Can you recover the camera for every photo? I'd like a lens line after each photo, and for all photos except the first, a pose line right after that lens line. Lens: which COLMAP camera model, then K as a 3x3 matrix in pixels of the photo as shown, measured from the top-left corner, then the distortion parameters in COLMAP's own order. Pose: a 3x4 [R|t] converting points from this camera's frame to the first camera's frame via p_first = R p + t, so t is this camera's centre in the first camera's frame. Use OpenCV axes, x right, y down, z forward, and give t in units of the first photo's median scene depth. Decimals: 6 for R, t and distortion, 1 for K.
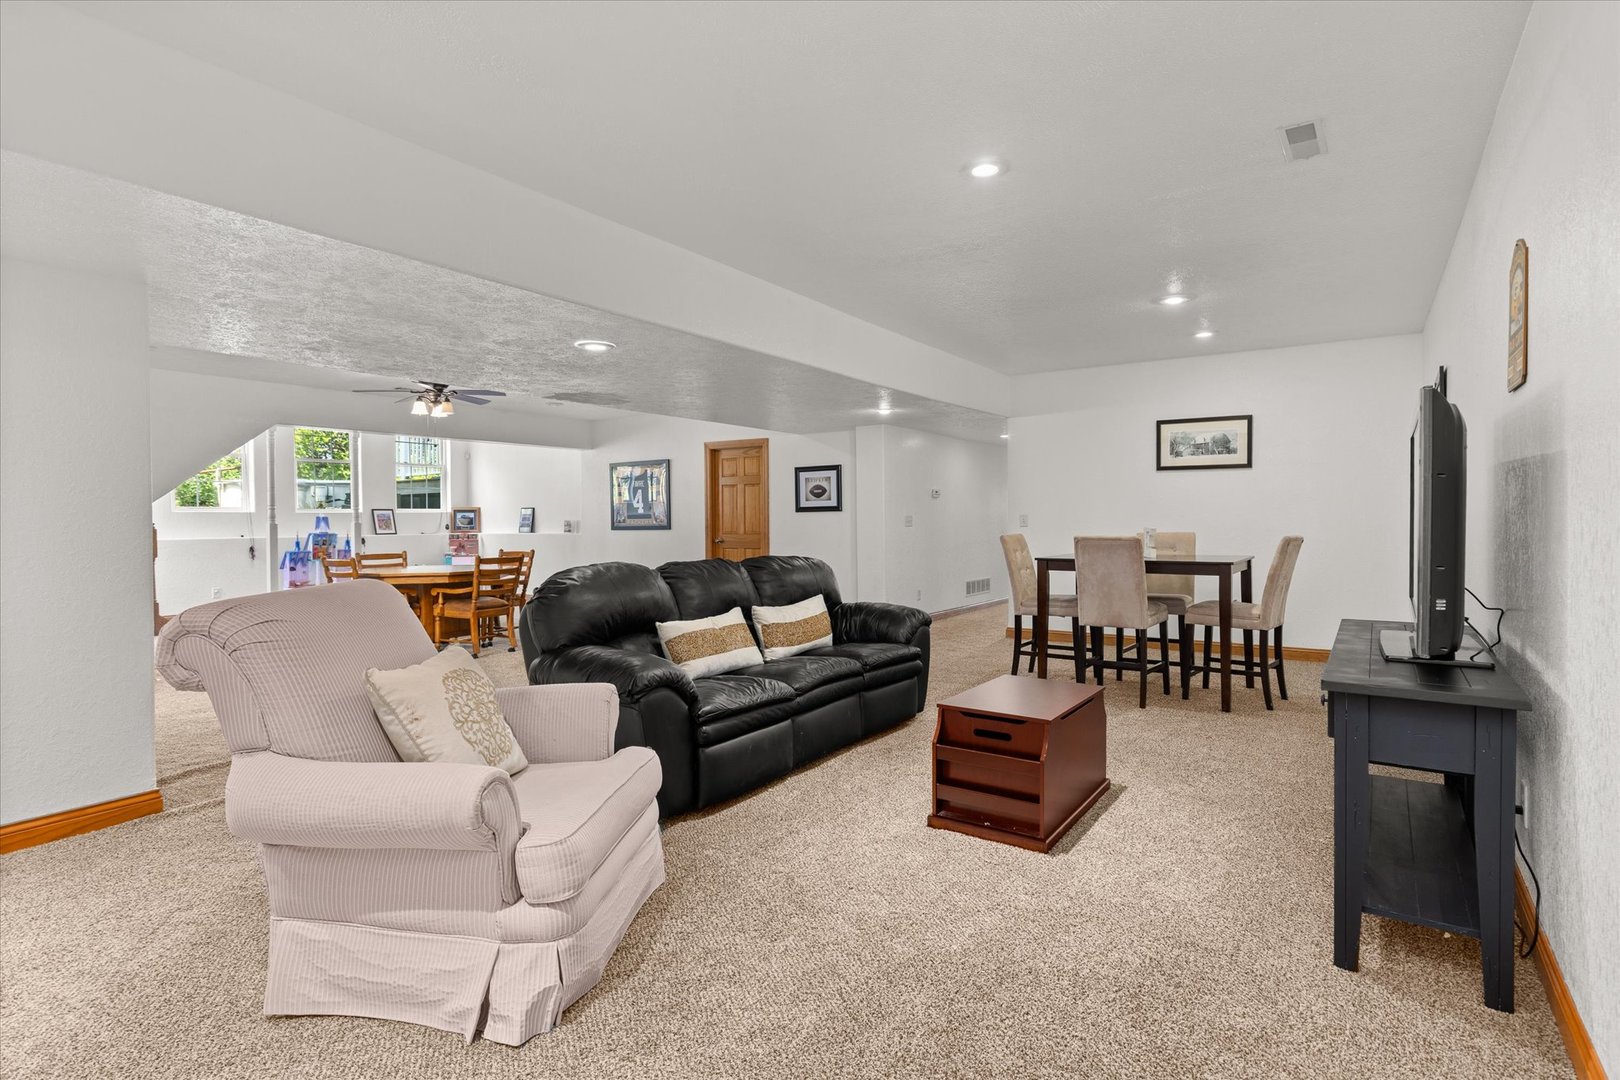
lens RADIAL K [[833.2, 0, 809.5], [0, 833.2, 523.1], [0, 0, 1]] dist [0.026171, 0.000081]
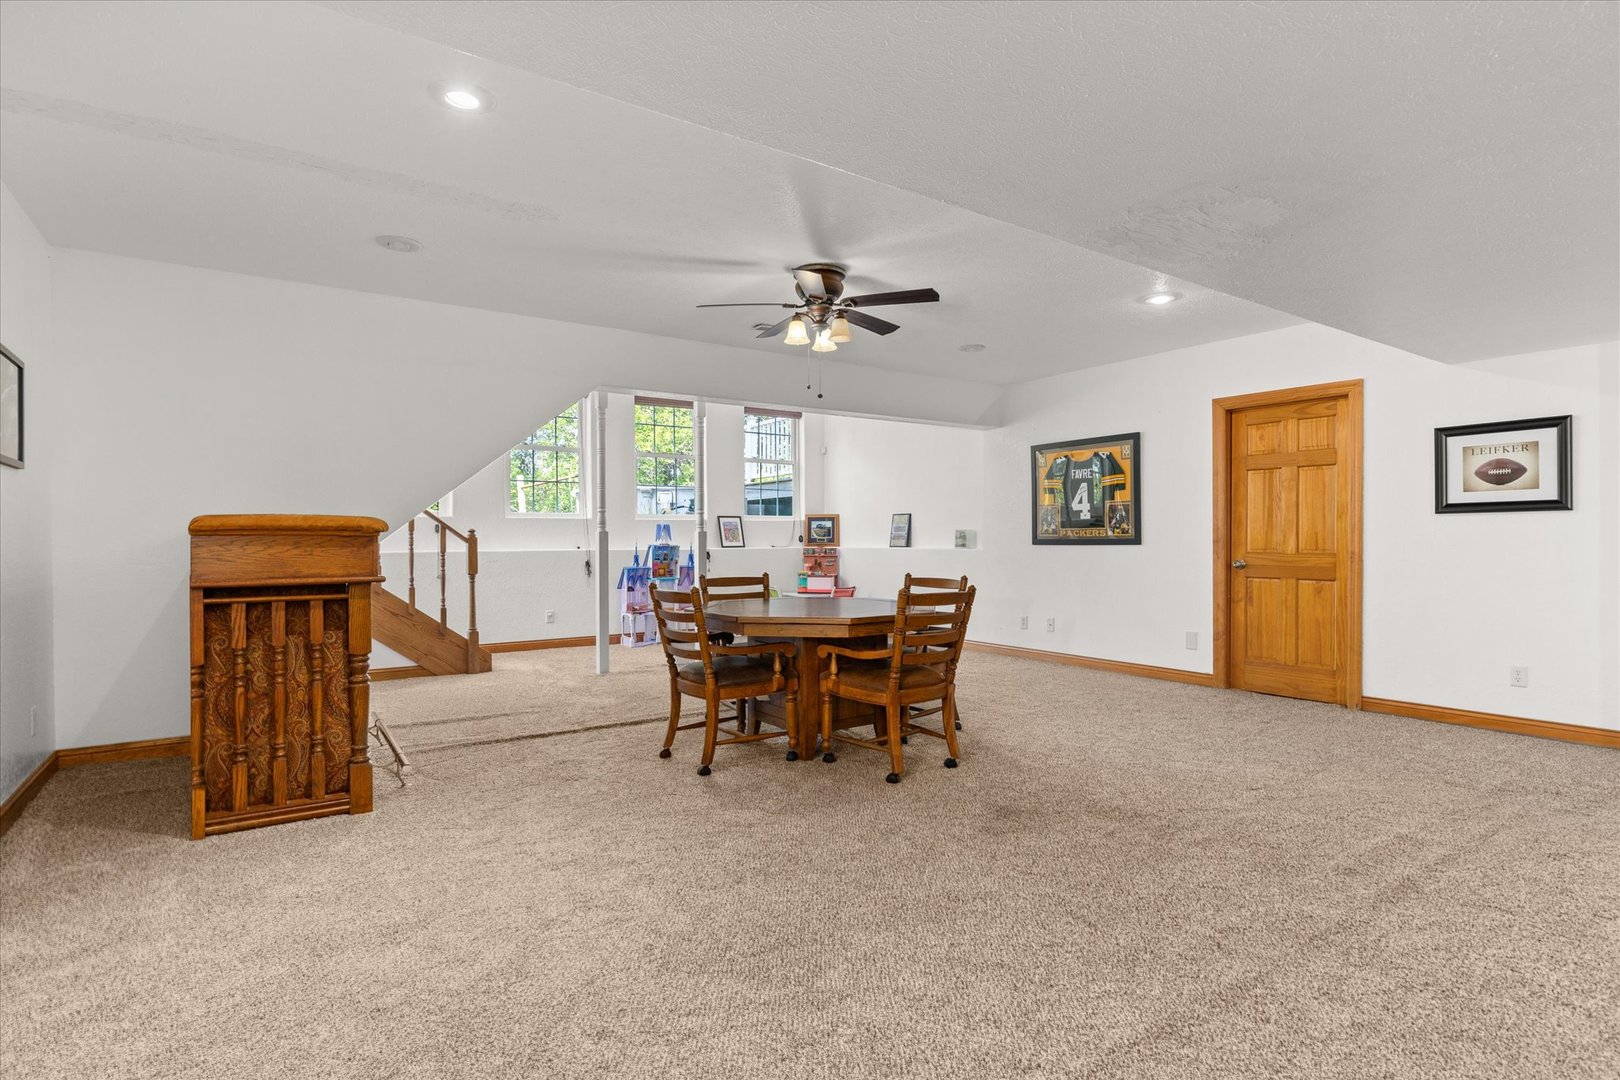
lens RADIAL K [[757.9, 0, 810.0], [0, 757.9, 540.0], [0, 0, 1]] dist [0.000636, 0.000063]
pose [[0.938839, 0.006643, -0.344292, -0.204772], [-0.006477, 0.999978, 0.001634, 0.005102], [0.344295, 0.000696, 0.938861, 0.379145]]
